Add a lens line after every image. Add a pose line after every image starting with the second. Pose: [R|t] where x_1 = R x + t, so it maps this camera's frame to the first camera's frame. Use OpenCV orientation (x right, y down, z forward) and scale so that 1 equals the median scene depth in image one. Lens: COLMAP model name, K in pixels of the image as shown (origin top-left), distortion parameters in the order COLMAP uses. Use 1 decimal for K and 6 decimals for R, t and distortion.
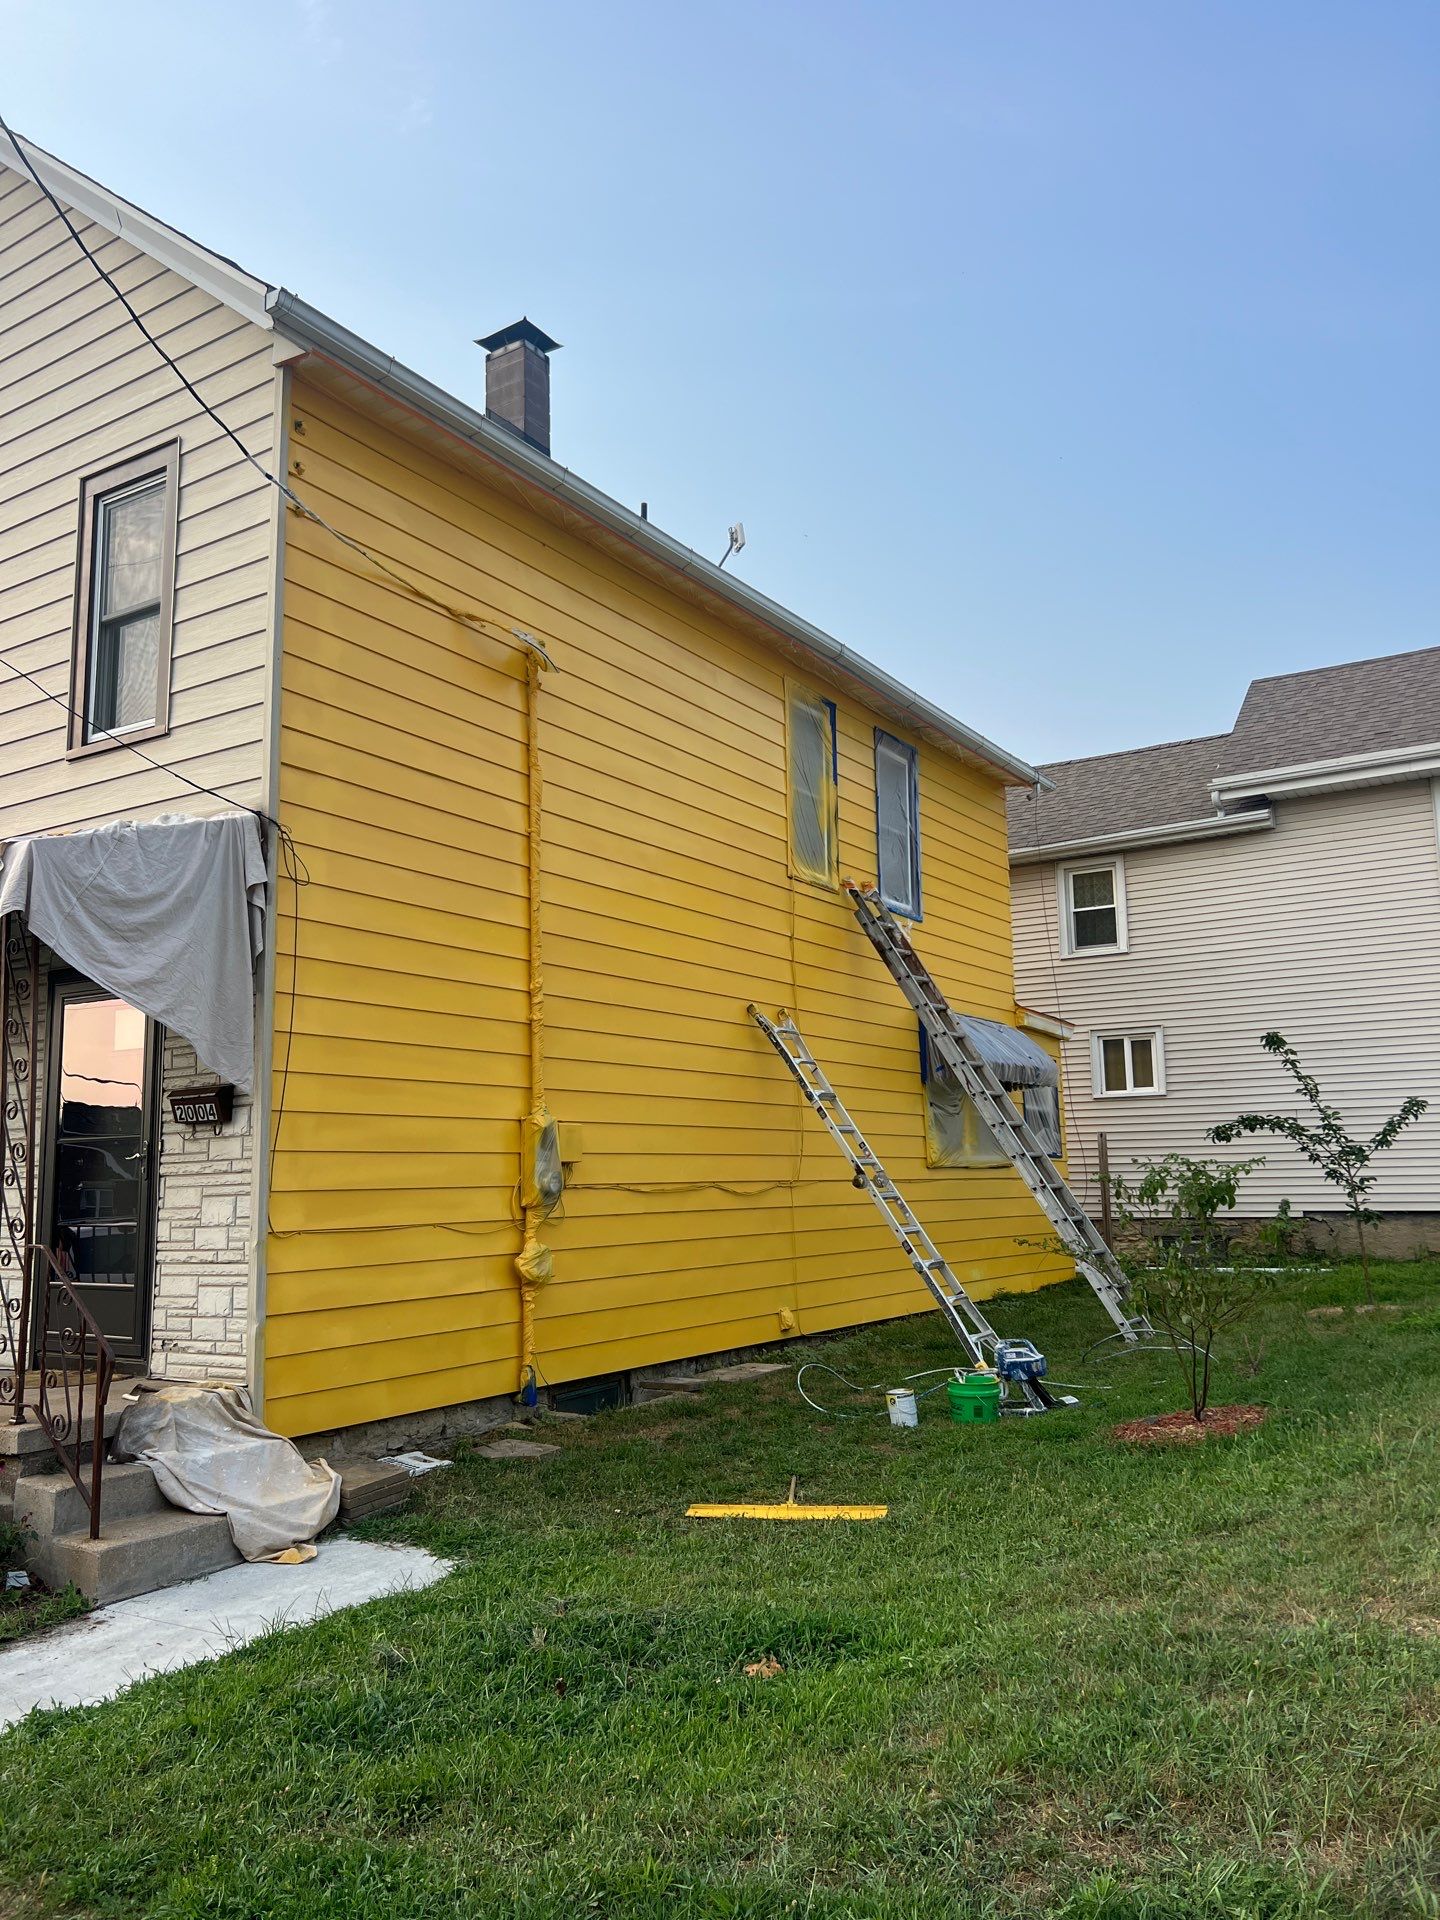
lens RADIAL K [[1459.6, 0, 720.0], [0, 1459.6, 960.0], [0, 0, 1]] dist [0.021680, -0.030752]
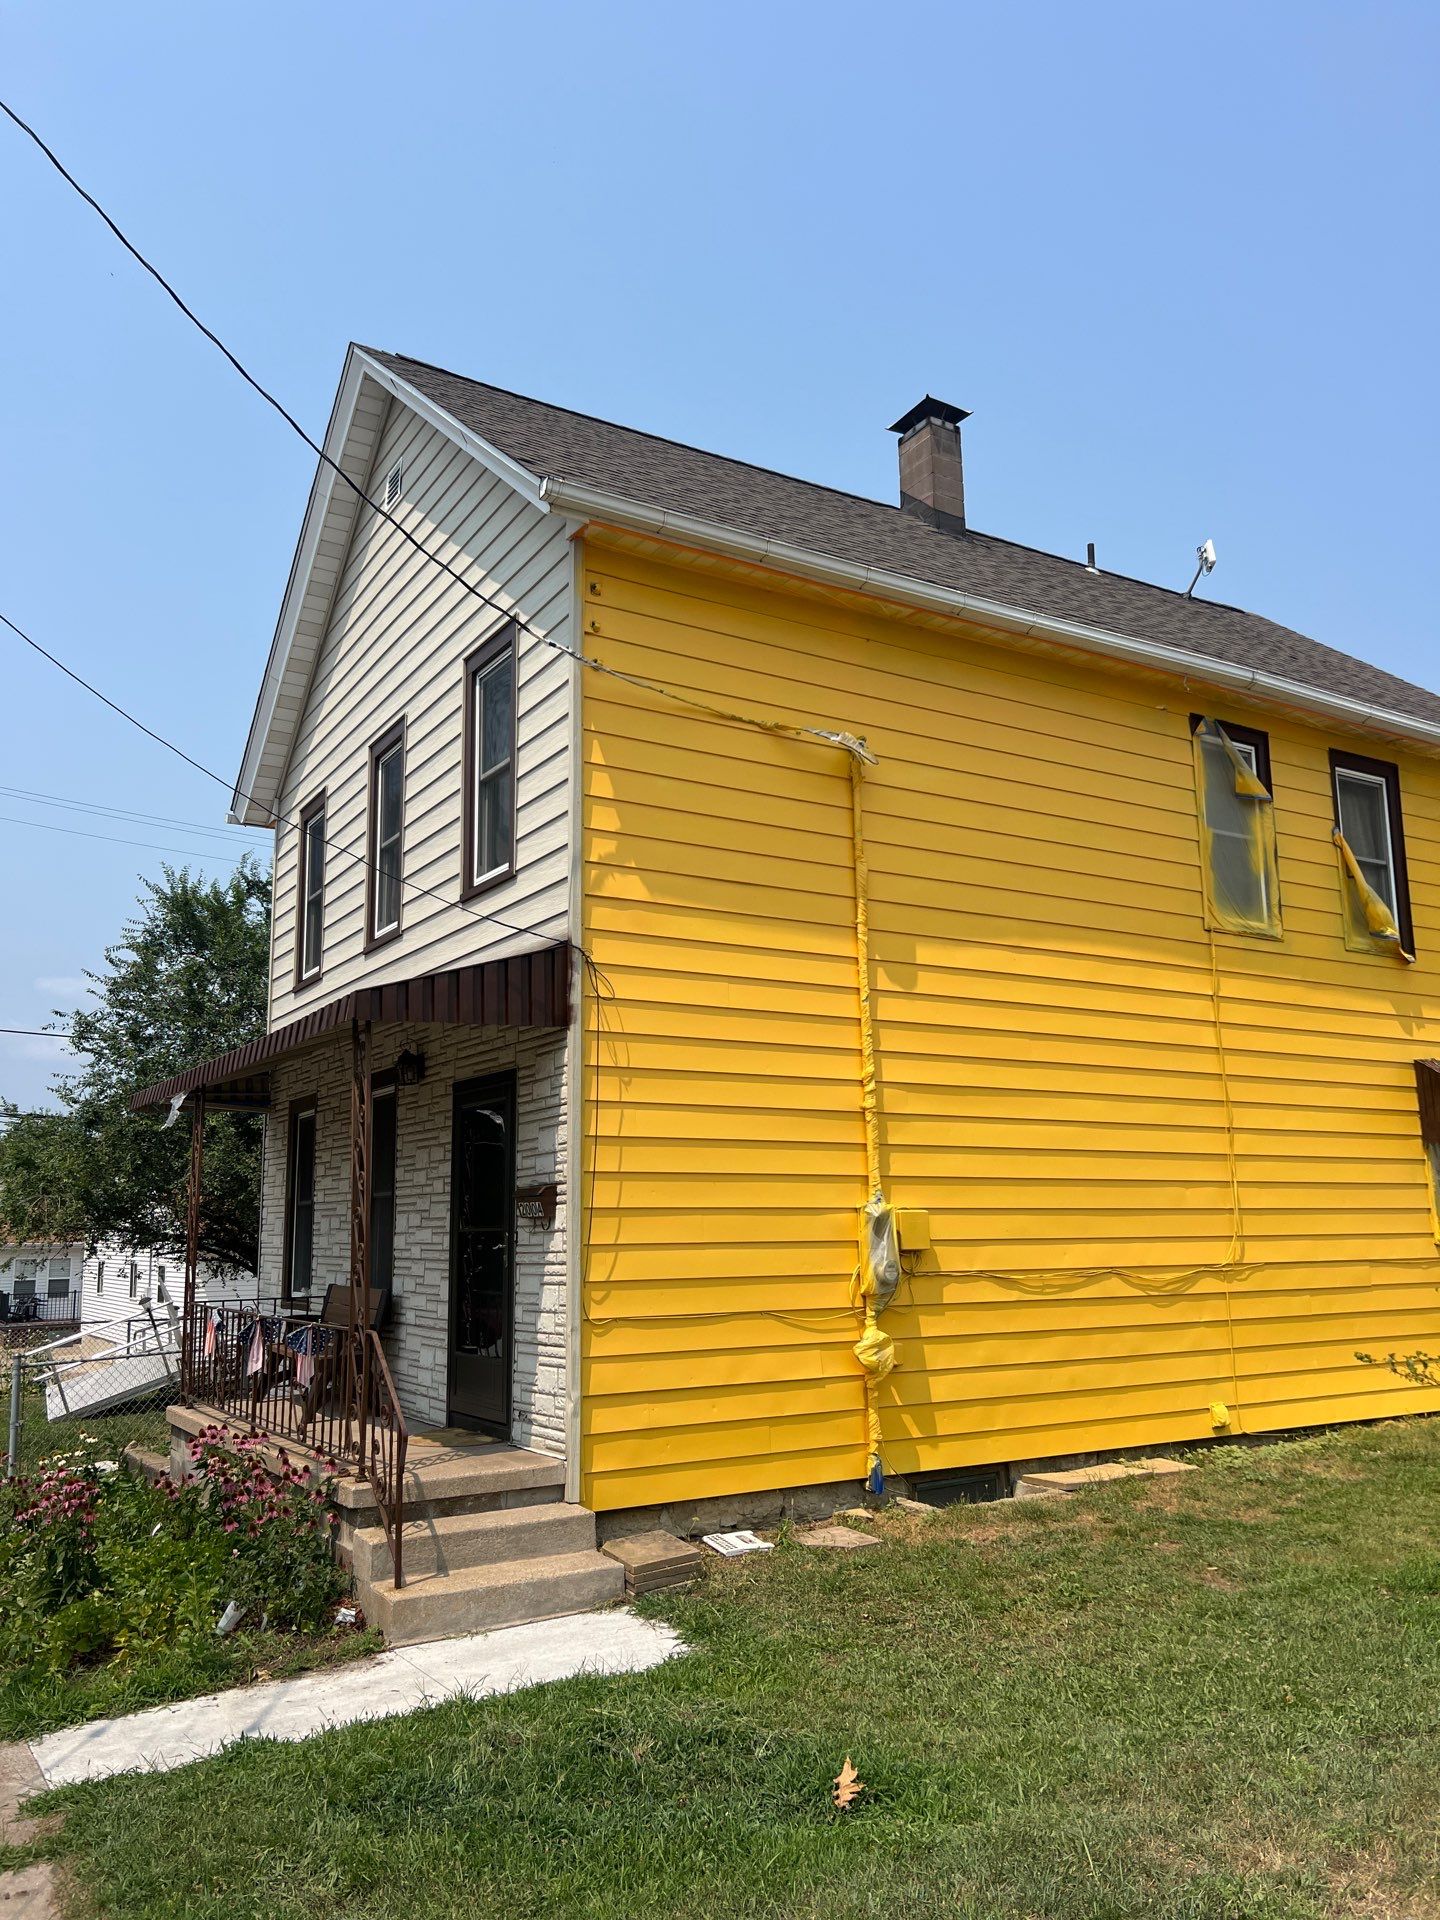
lens RADIAL K [[1456.5, 0, 679.1], [0, 1456.5, 964.4], [0, 0, 1]] dist [0.005655, -0.001328]
pose [[0.893388, -0.072711, -0.443362, 0.212165], [0.062241, 0.997332, -0.038145, -0.028939], [0.444953, 0.006483, 0.895530, 0.032985]]
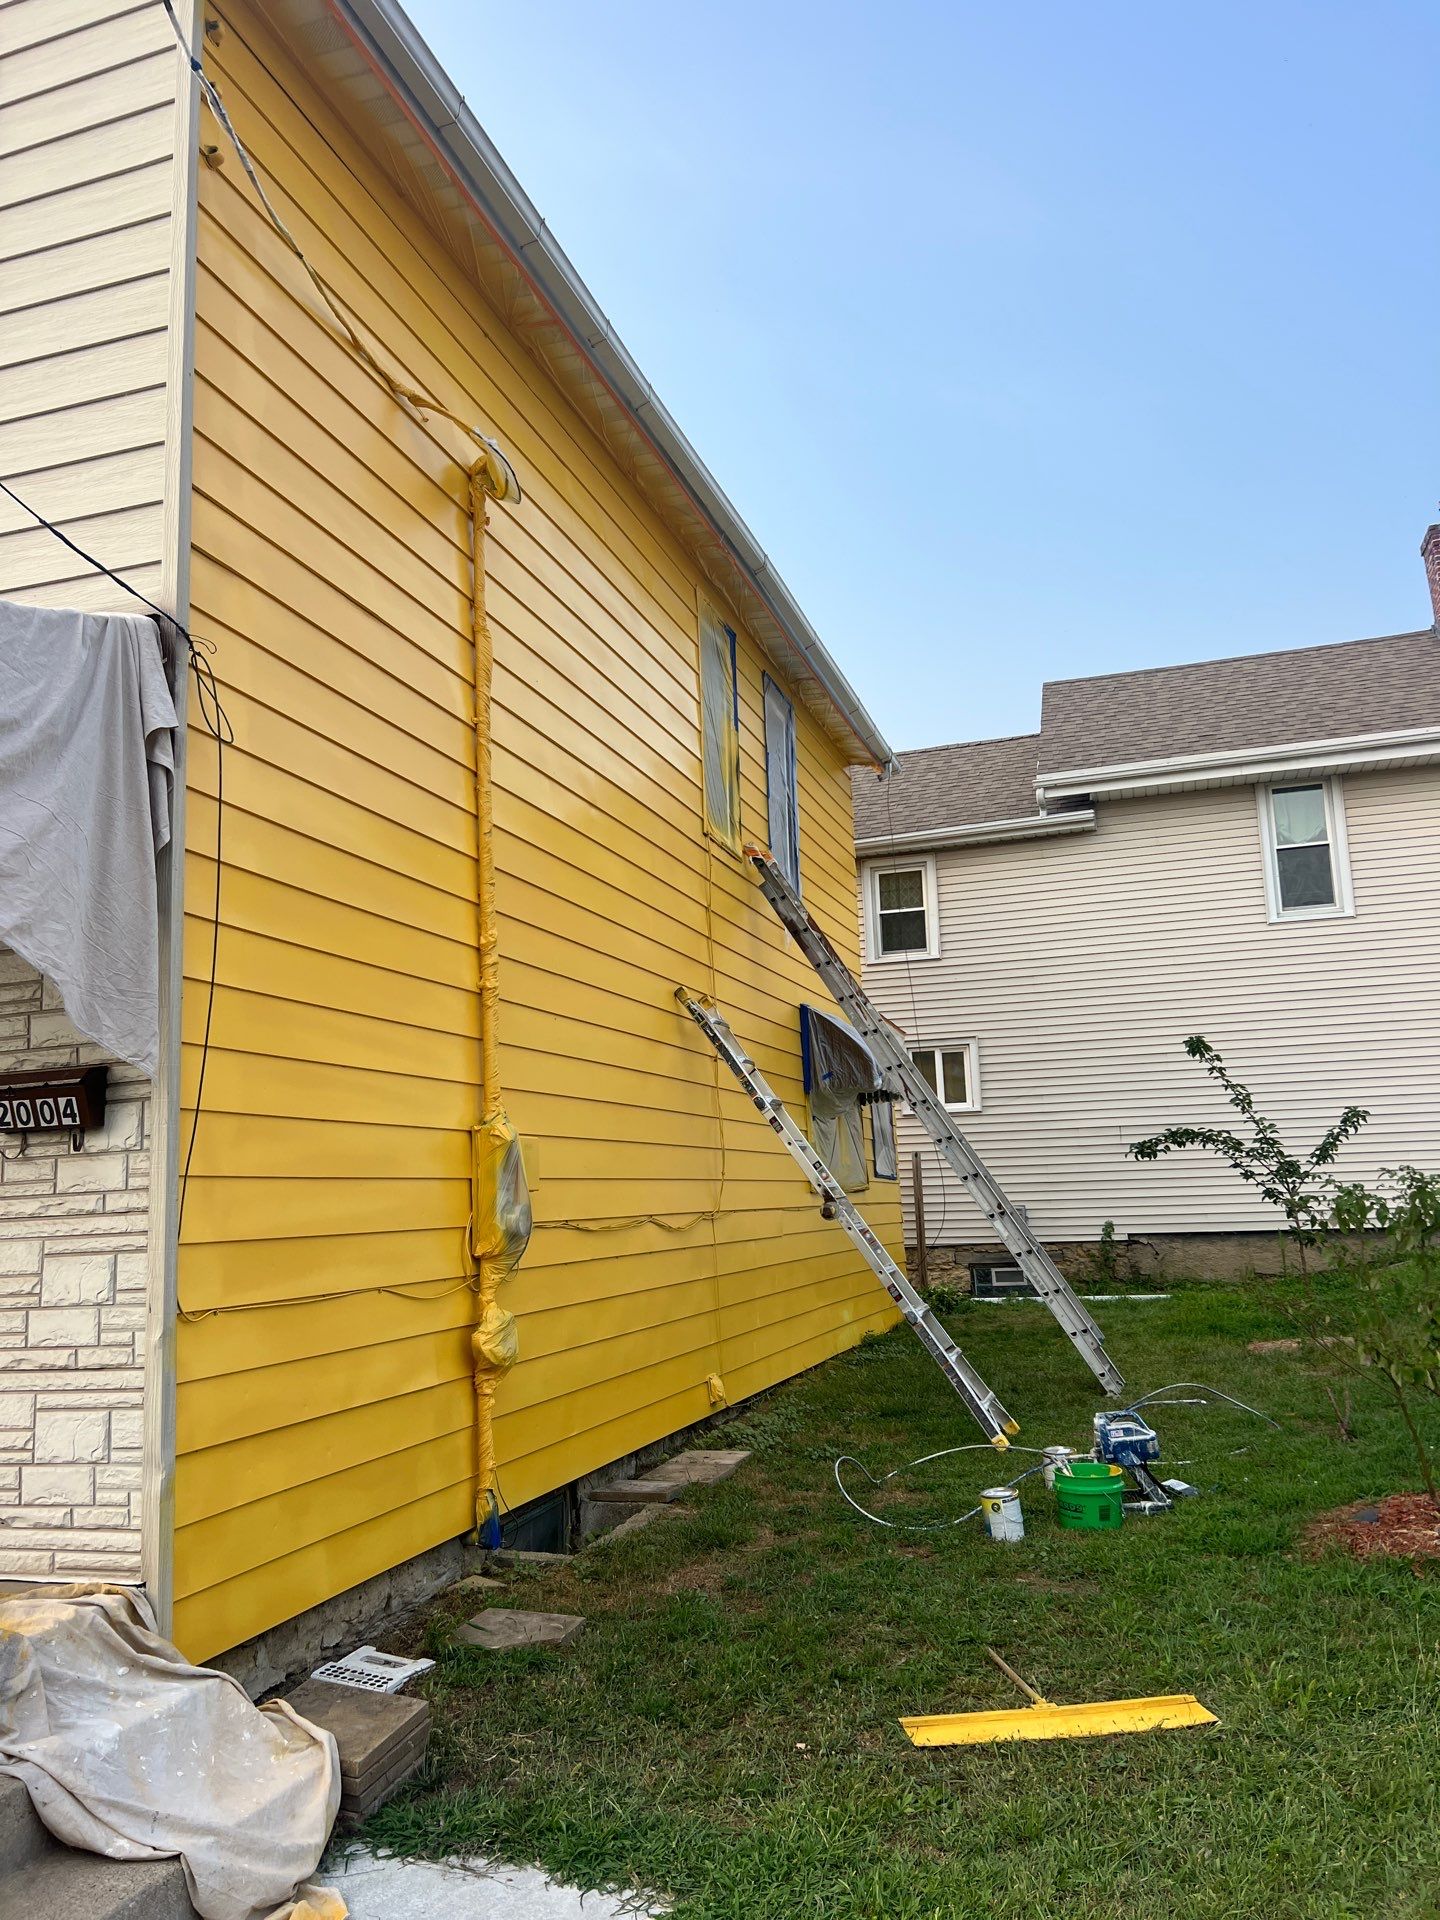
lens RADIAL K [[1459.6, 0, 720.0], [0, 1459.6, 960.0], [0, 0, 1]] dist [0.021680, -0.030752]
pose [[0.966071, 0.025425, 0.257023, -0.201123], [-0.020311, 0.999540, -0.022534, 0.041572], [-0.257478, 0.016549, 0.966143, 0.295518]]
